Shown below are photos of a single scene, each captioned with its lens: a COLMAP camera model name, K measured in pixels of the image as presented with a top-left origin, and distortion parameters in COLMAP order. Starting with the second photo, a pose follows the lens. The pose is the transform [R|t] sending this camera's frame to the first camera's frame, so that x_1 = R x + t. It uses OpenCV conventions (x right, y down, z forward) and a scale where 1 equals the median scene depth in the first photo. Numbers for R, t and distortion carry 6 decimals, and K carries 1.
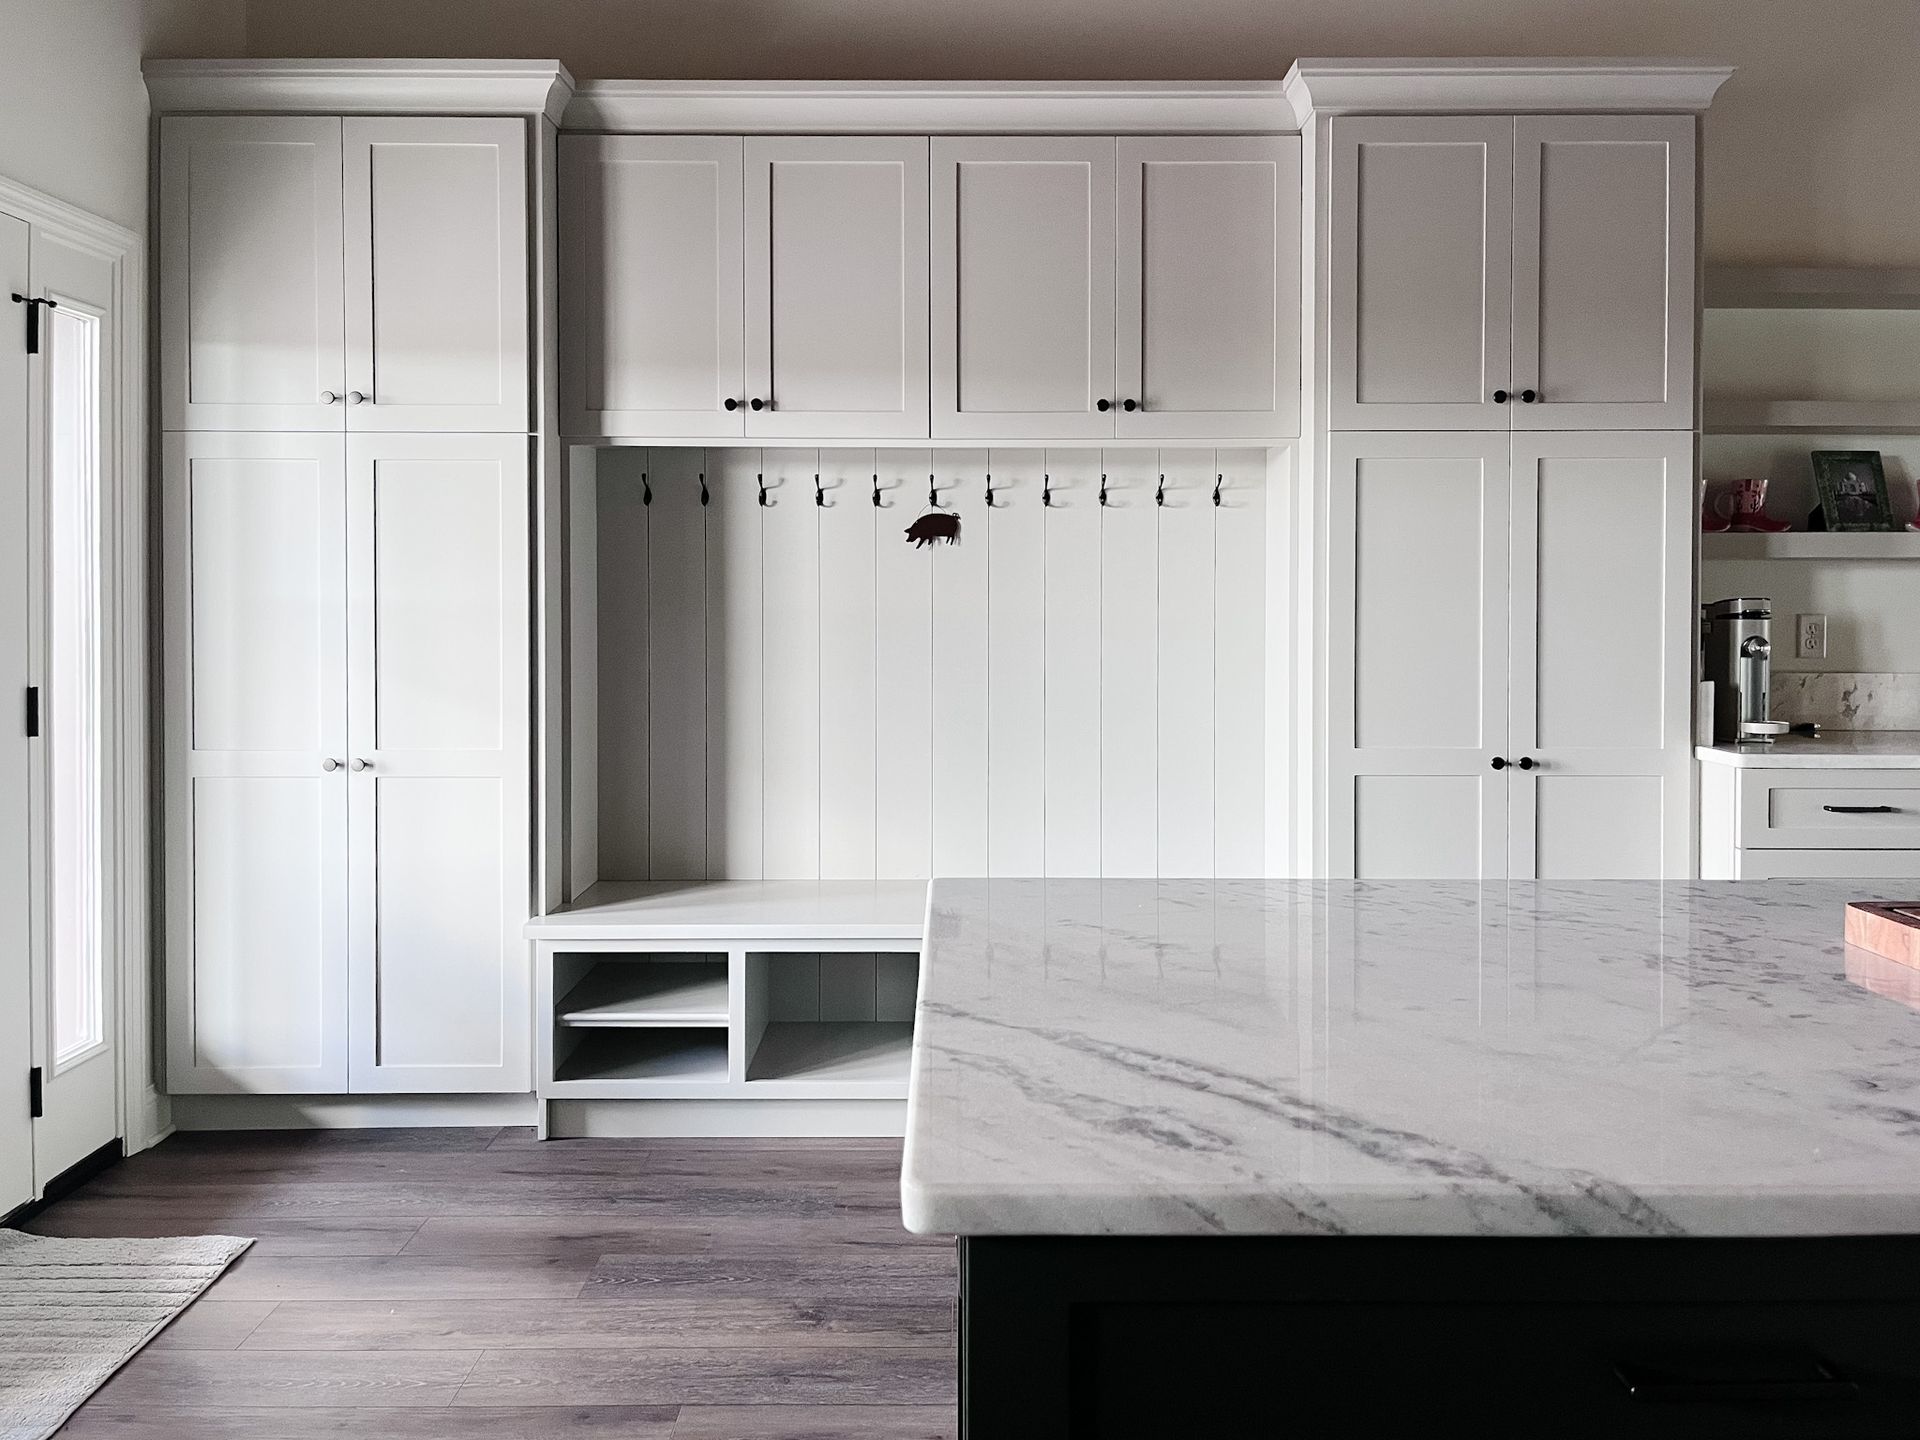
lens RADIAL K [[1487.9, 0, 963.0], [0, 1487.9, 609.5], [0, 0, 1]] dist [0.070539, -0.095334]
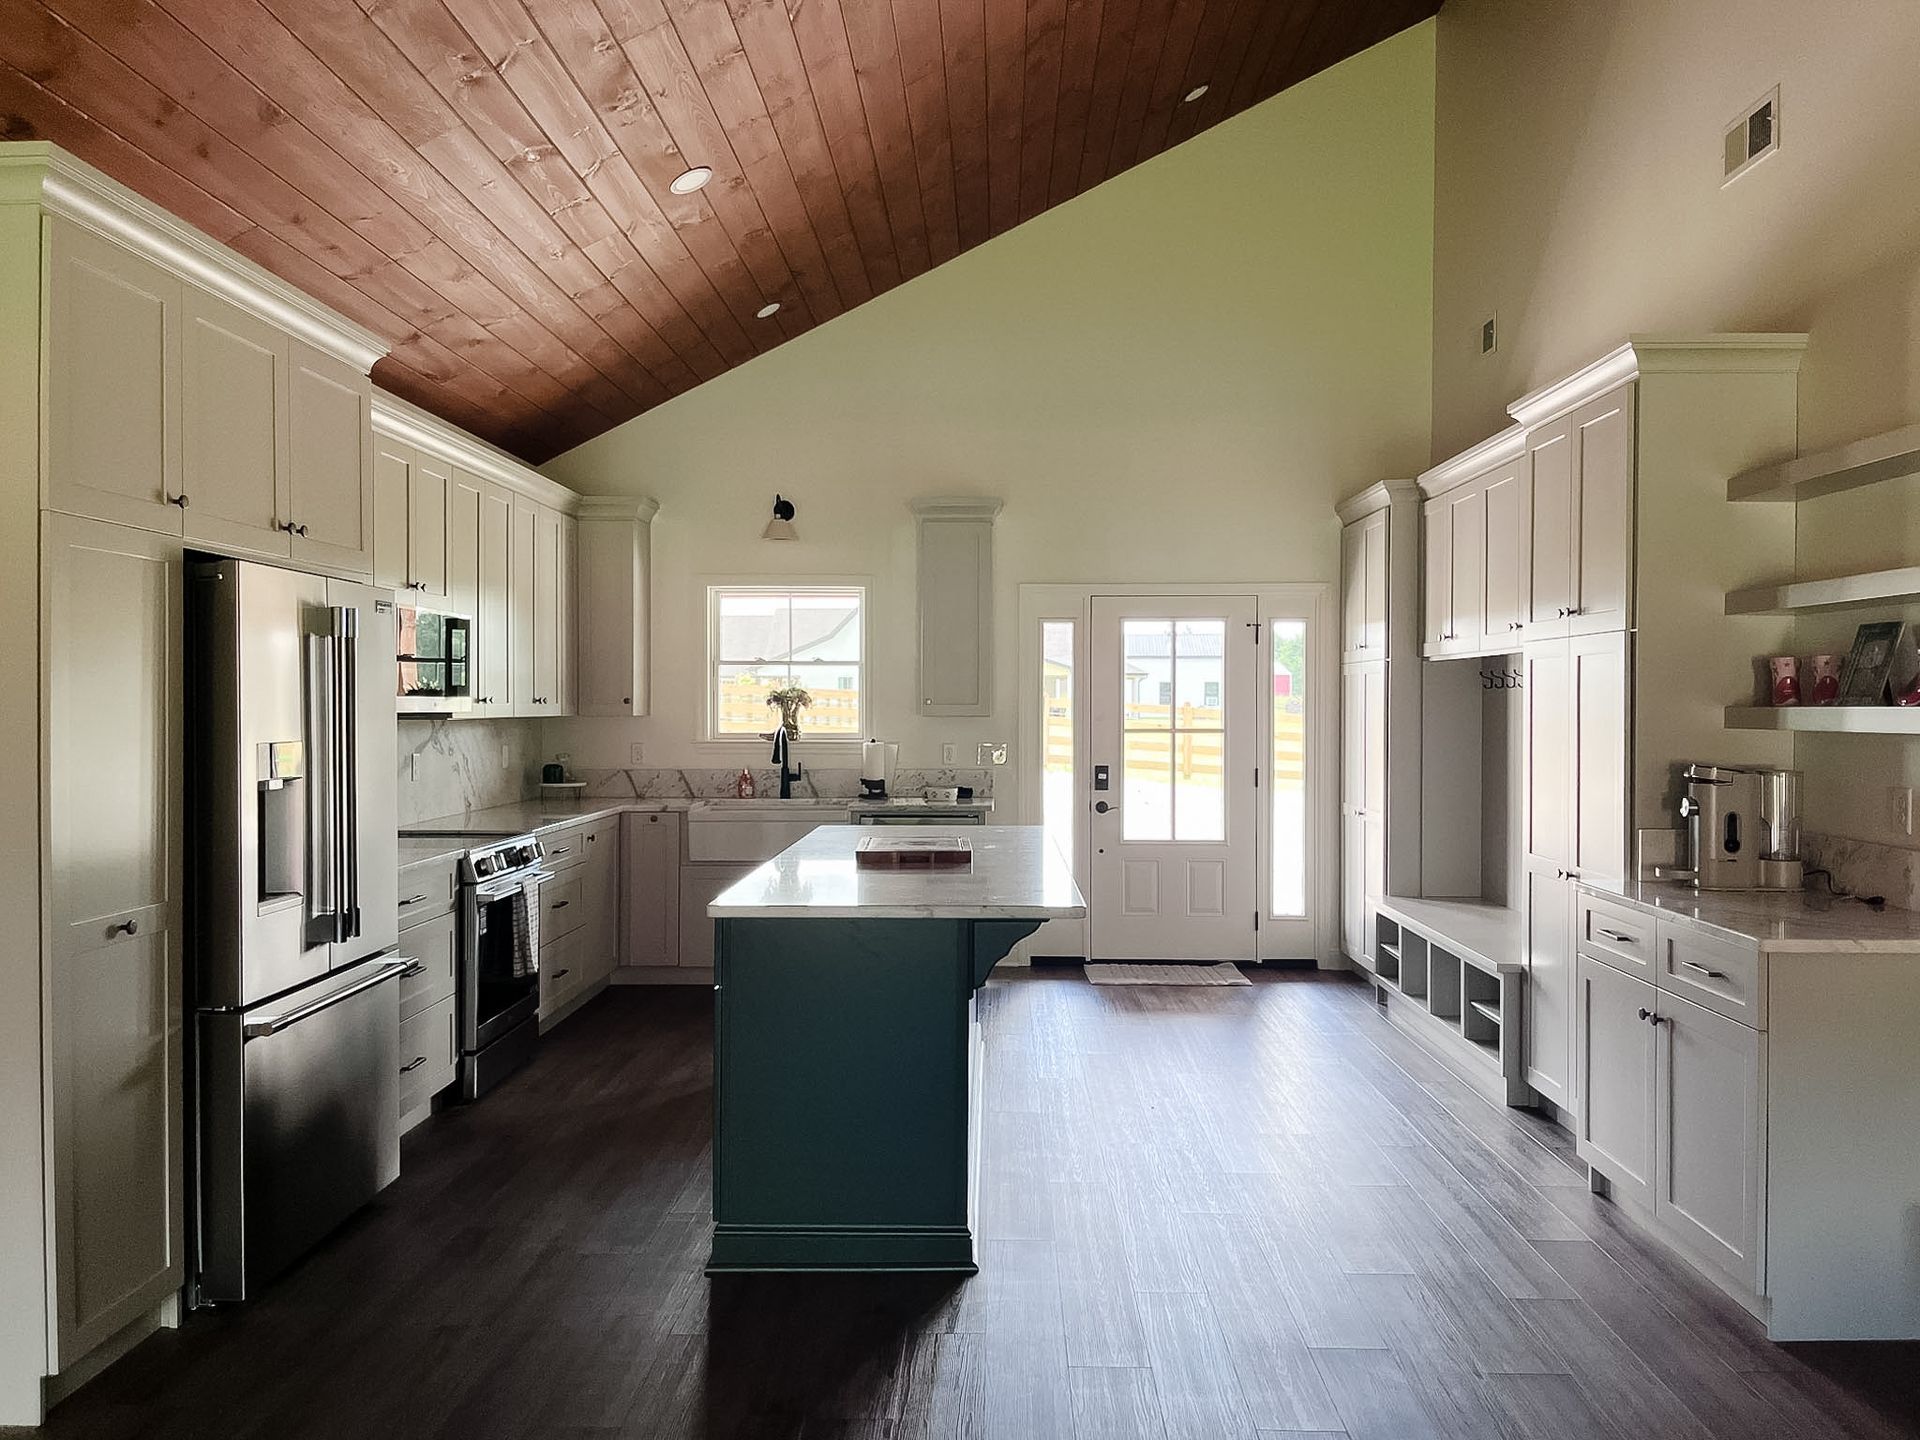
lens RADIAL K [[1479.0, 0, 963.0], [0, 1479.0, 750.4], [0, 0, 1]] dist [0.061368, -0.076520]
pose [[-0.021295, 0.031485, -0.999277, 1.604923], [-0.012983, 0.999411, 0.031766, -0.045608], [0.999689, 0.013650, -0.020874, 0.427398]]
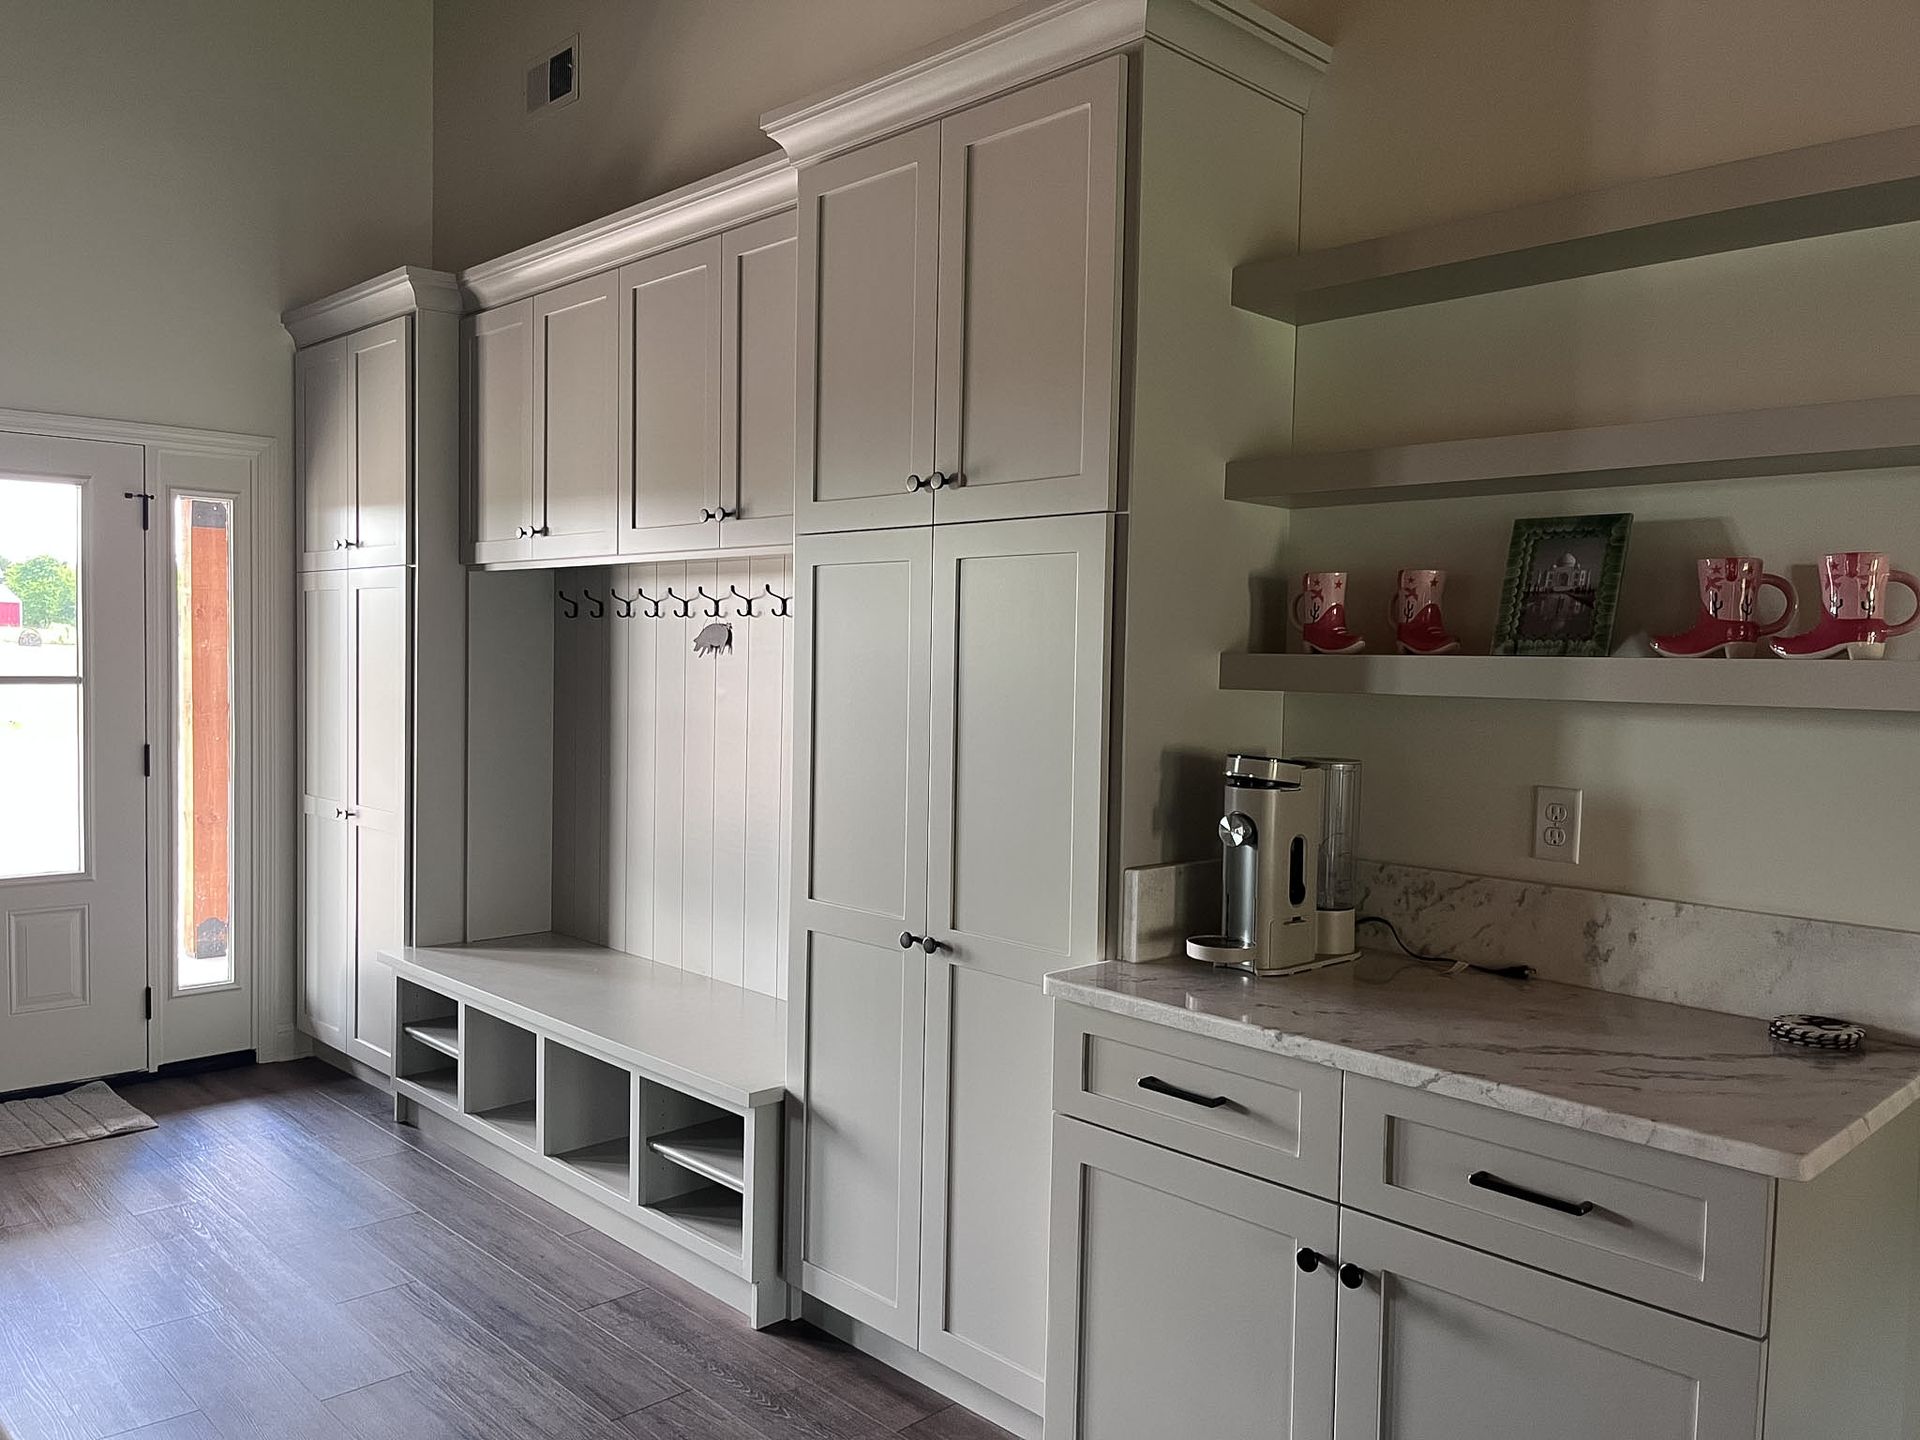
lens RADIAL K [[1466.2, 0, 958.5], [0, 1466.2, 710.3], [0, 0, 1]] dist [0.065236, -0.082366]
pose [[0.694008, 0.040266, -0.718840, 0.853907], [-0.023524, 0.999170, 0.033257, -0.043604], [0.719583, -0.006170, 0.694379, 0.430970]]
